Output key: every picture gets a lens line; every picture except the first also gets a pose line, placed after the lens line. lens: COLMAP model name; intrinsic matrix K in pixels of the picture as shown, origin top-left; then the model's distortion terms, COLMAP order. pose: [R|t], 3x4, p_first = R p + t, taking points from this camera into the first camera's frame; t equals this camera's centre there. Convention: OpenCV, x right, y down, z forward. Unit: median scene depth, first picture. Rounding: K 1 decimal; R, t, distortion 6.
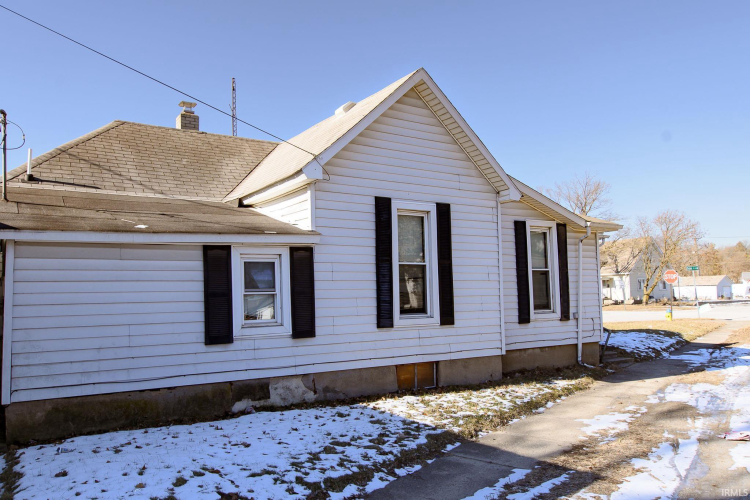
lens RADIAL K [[595.6, 0, 378.0], [0, 595.6, 257.5], [0, 0, 1]] dist [-0.002587, -0.000977]
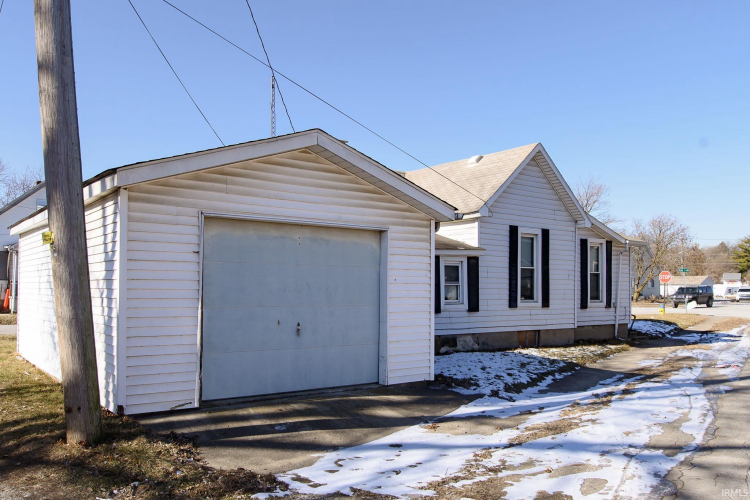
lens RADIAL K [[635.7, 0, 401.2], [0, 635.7, 286.4], [0, 0, 1]] dist [-0.001448, -0.001456]
pose [[0.996292, 0.027698, 0.081455, -0.396989], [-0.032850, 0.997498, 0.062602, -0.033690], [-0.079517, -0.065046, 0.994709, -0.625708]]
